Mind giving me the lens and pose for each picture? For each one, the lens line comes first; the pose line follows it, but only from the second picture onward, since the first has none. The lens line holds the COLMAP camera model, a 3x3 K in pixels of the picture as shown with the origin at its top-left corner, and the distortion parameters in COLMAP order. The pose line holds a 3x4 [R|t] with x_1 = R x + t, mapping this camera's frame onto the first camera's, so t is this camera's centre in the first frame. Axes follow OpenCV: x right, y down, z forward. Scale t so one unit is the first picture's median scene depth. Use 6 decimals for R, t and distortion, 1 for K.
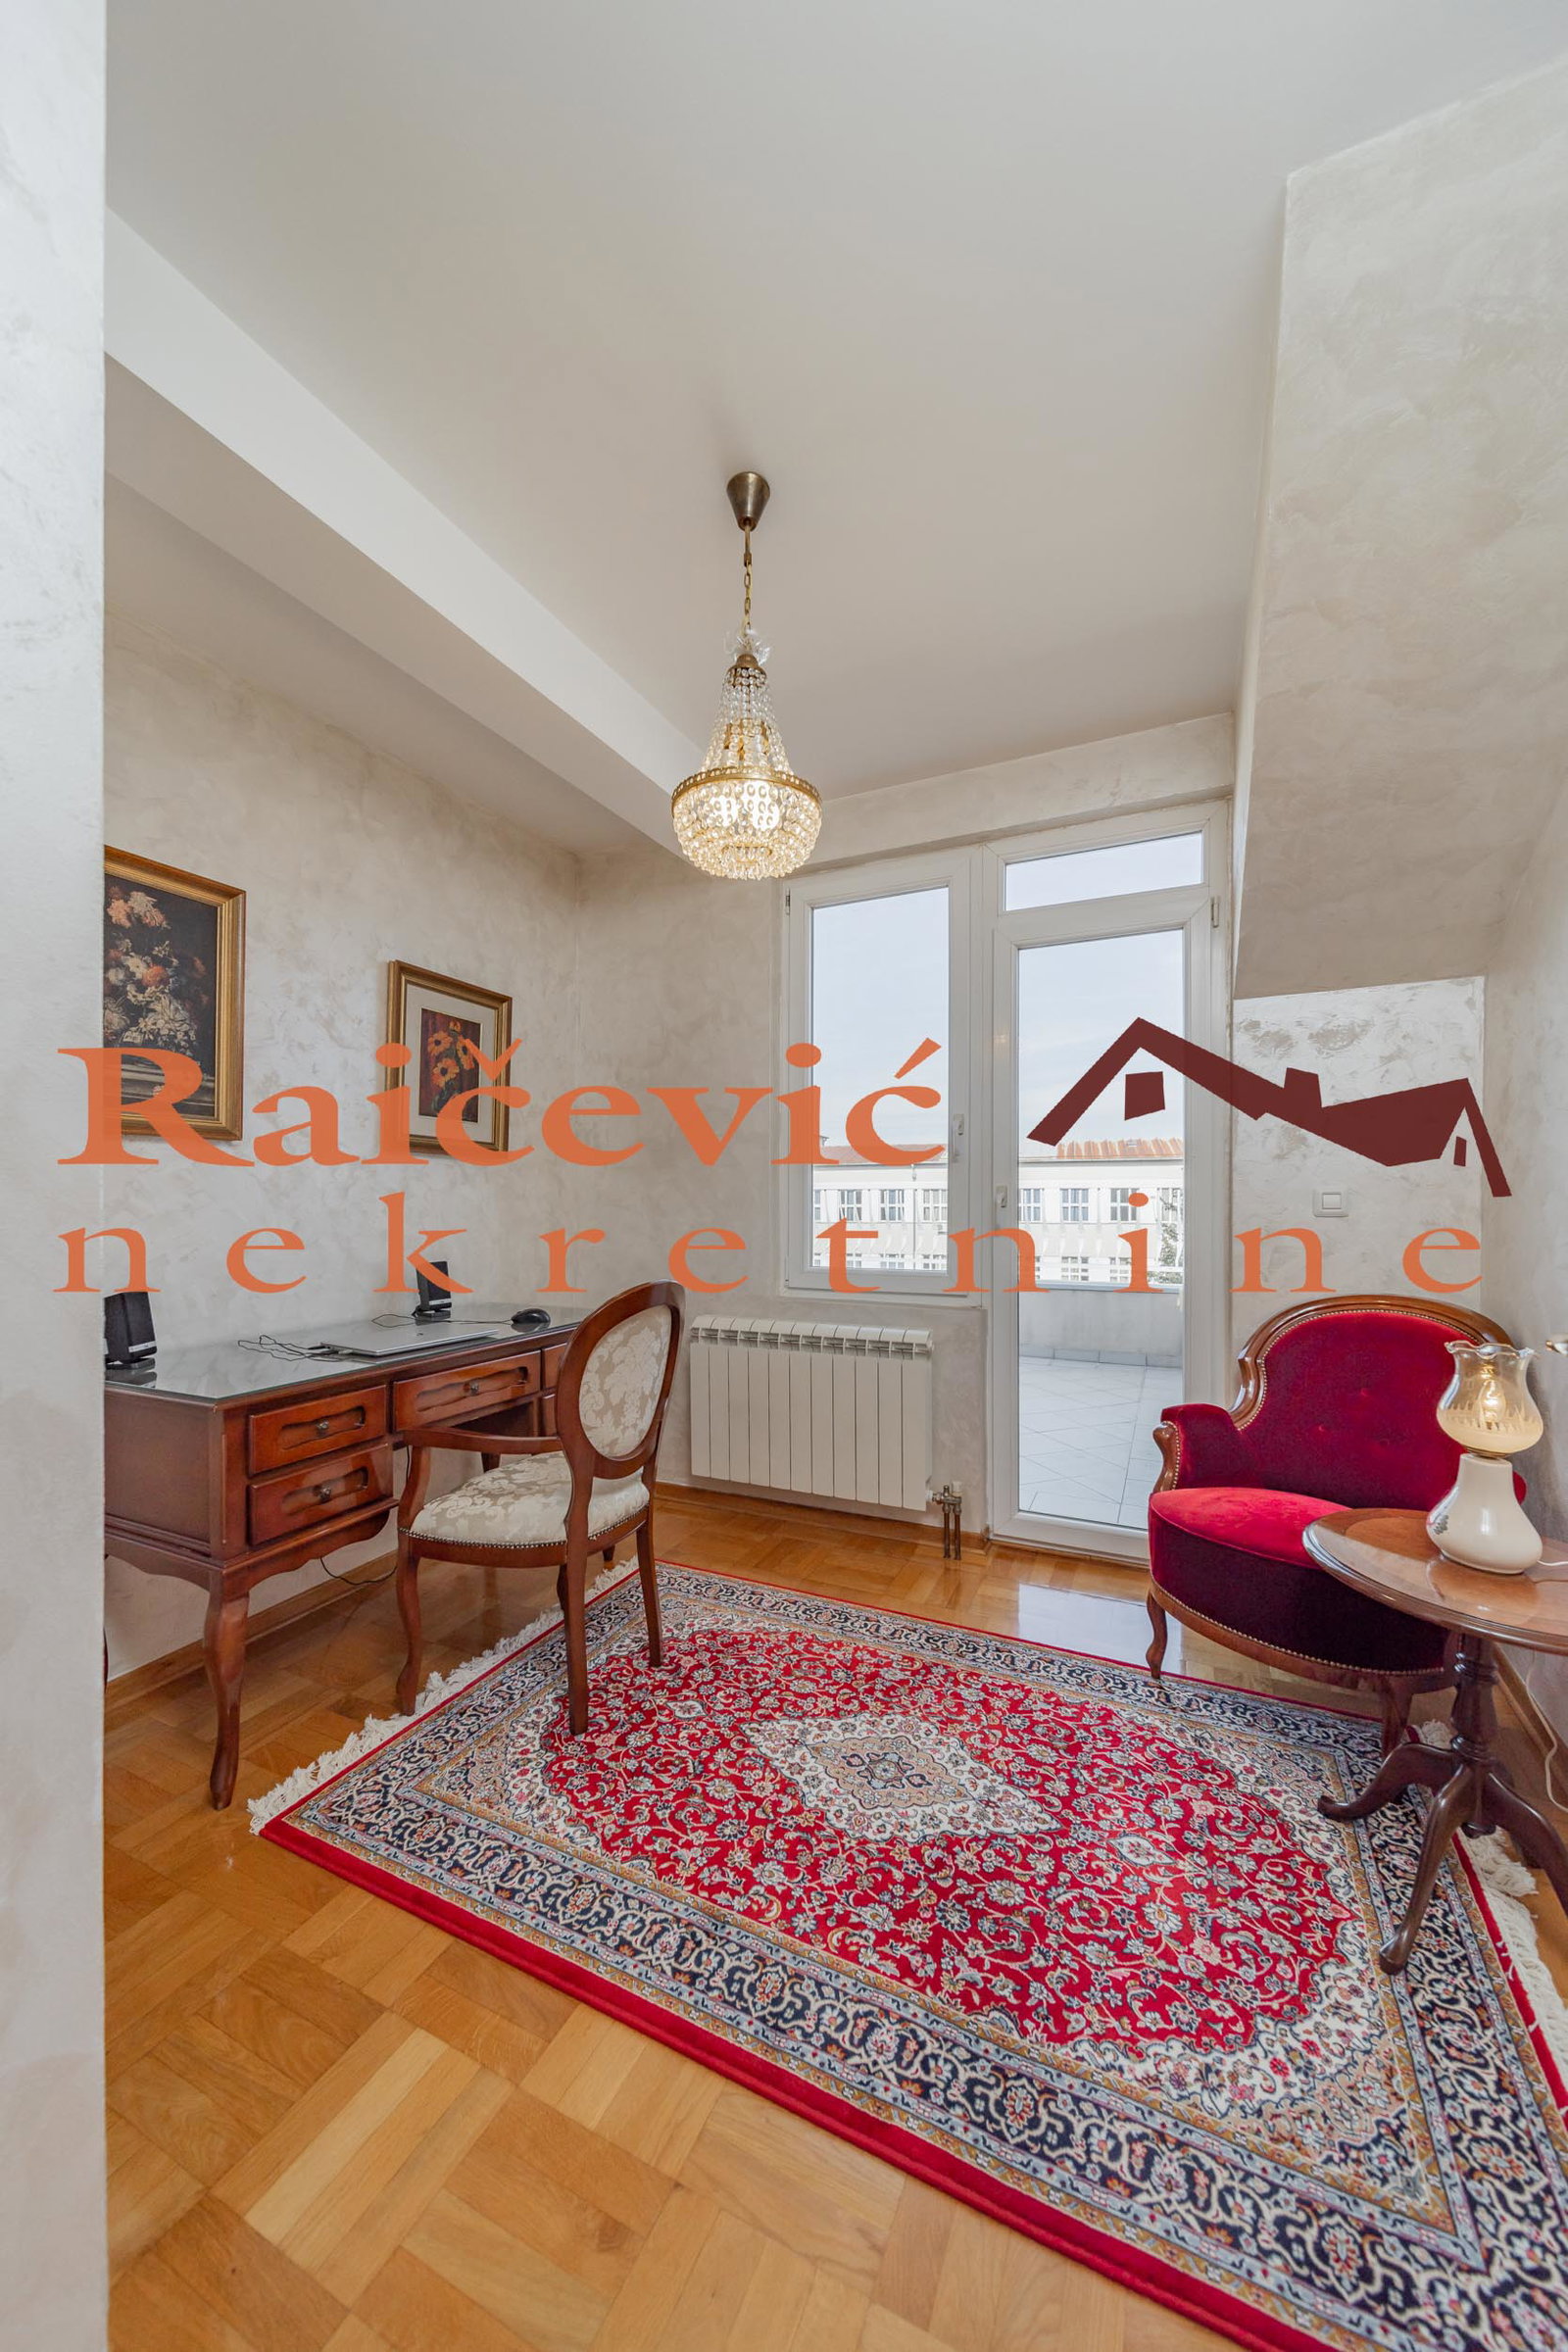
lens RADIAL K [[847.4, 0, 774.5], [0, 847.4, 1189.0], [0, 0, 1]] dist [-0.000462, -0.000599]
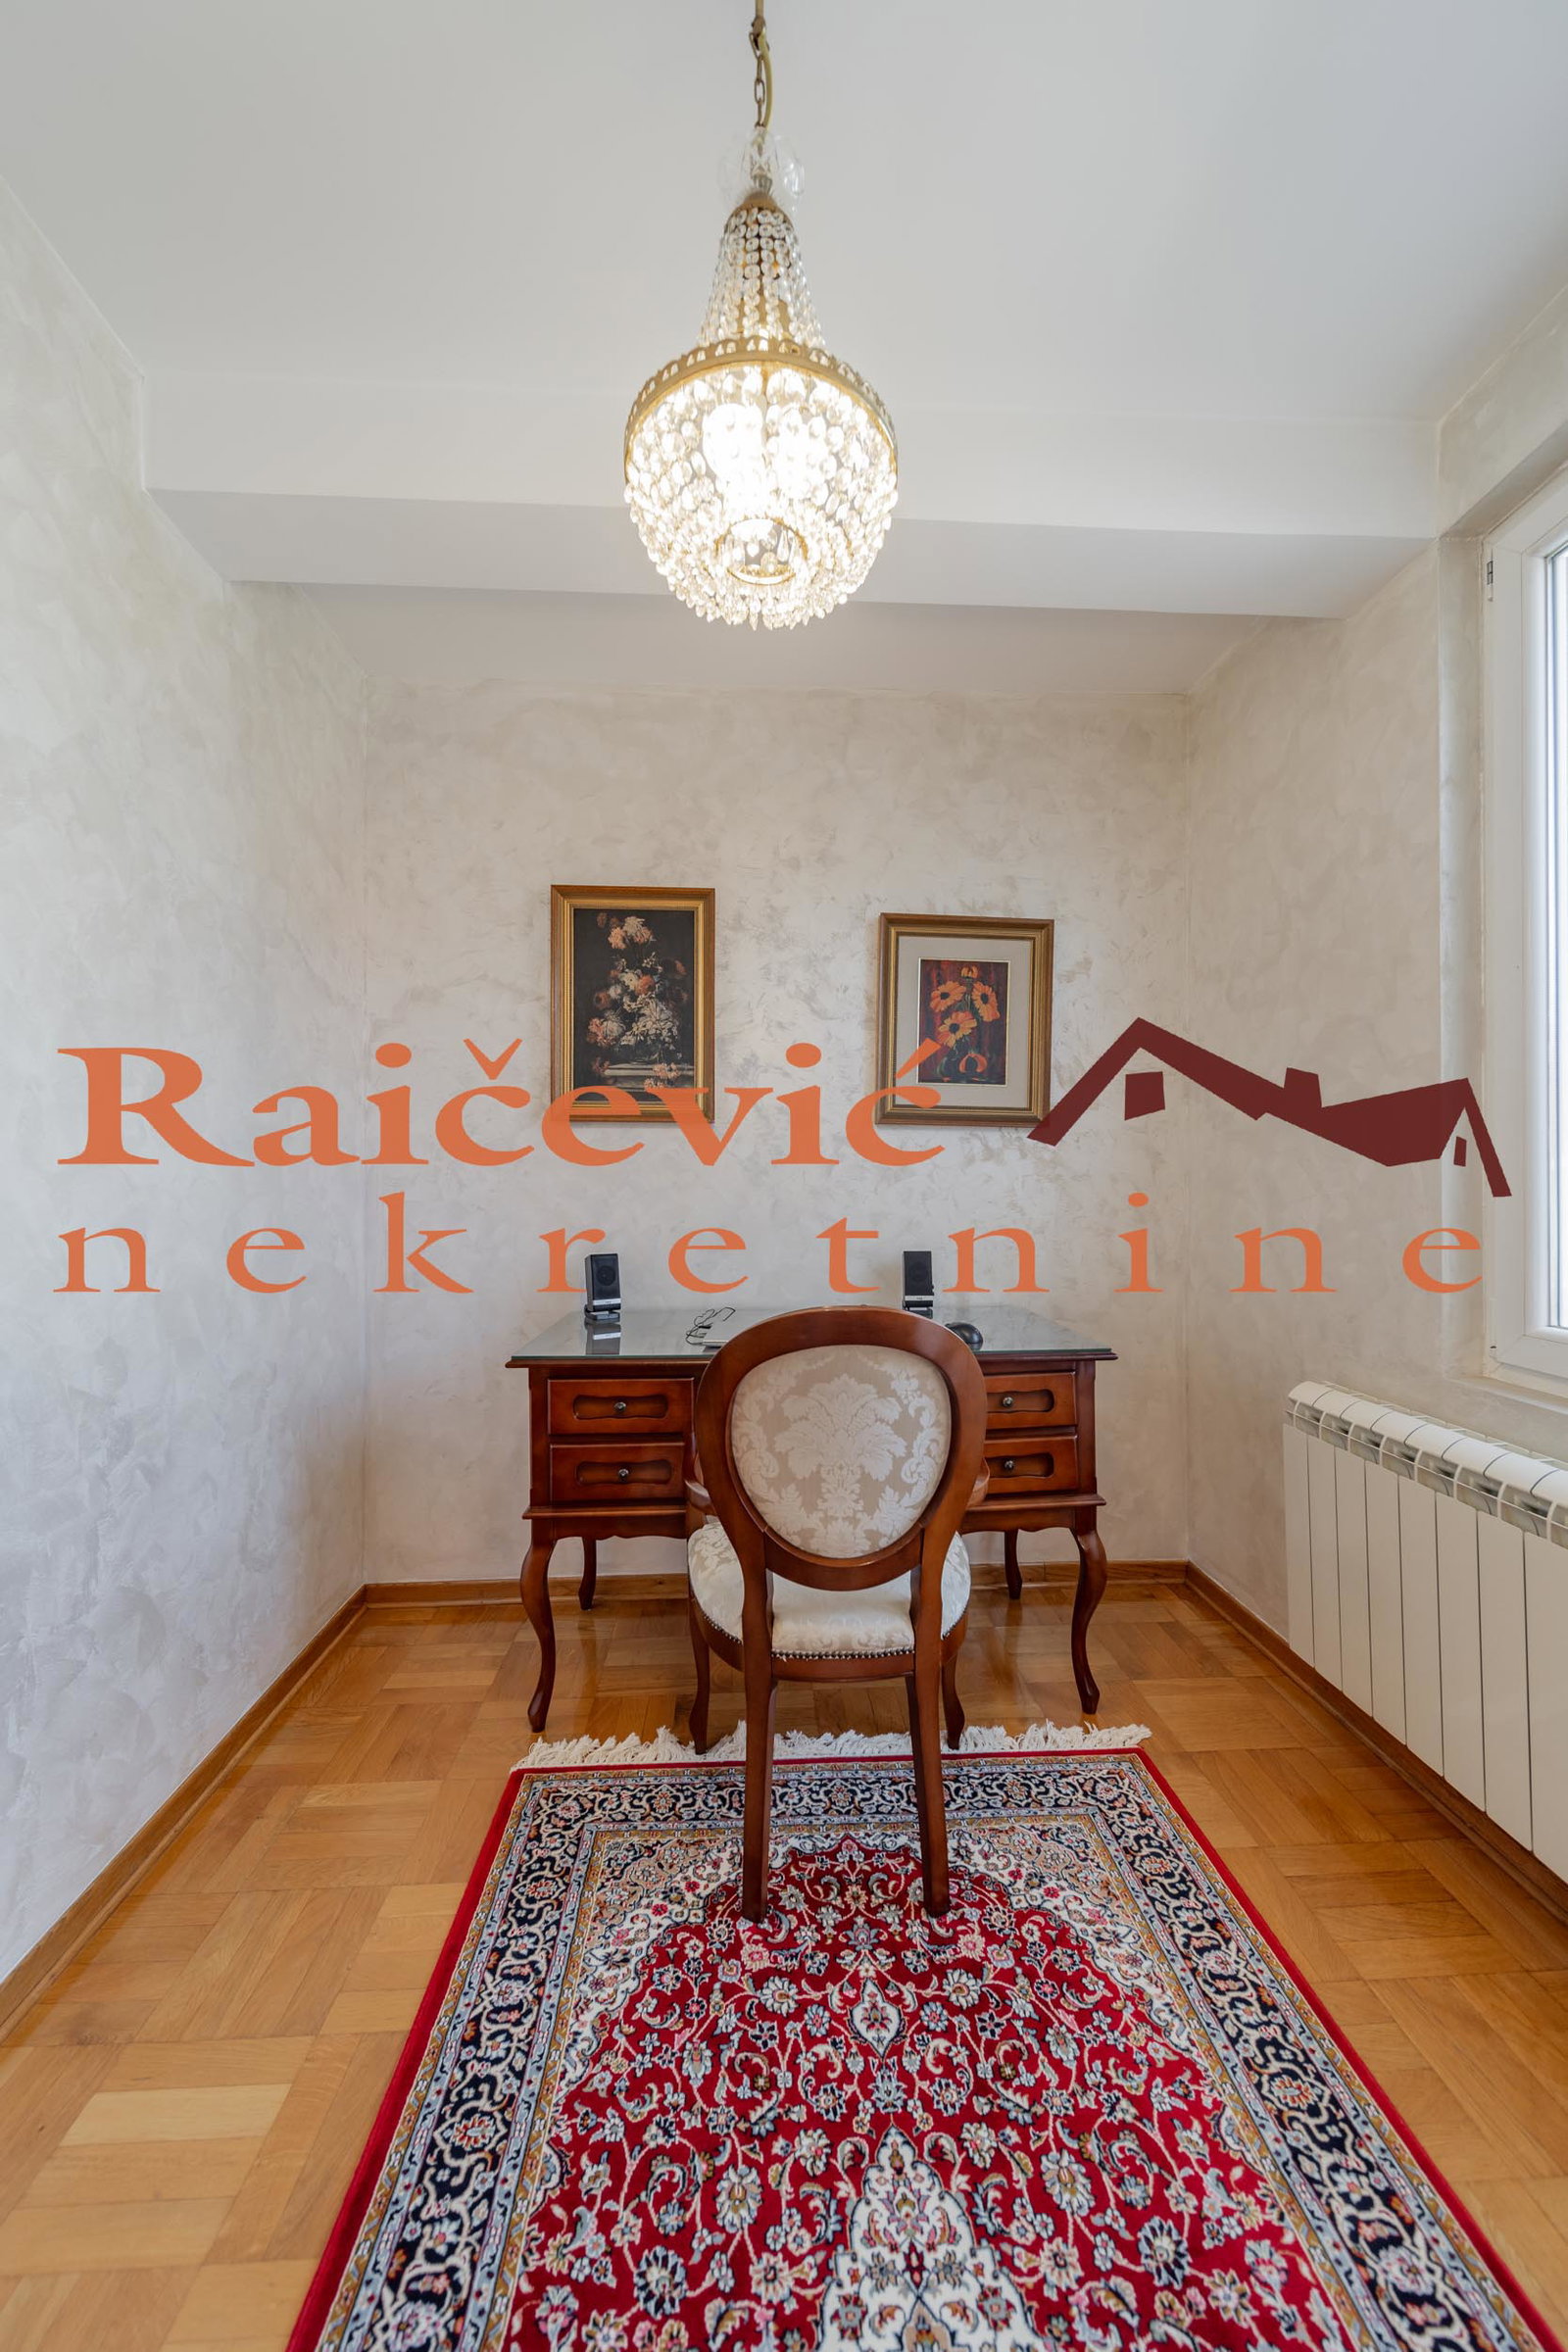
lens RADIAL K [[847.4, 0, 779.3], [0, 847.4, 1164.4], [0, 0, 1]] dist [-0.000462, -0.000599]
pose [[0.474333, -0.008933, -0.880300, 0.385383], [0.005778, 0.999959, -0.007034, 0.004431], [0.880327, -0.001750, 0.474365, 0.619967]]
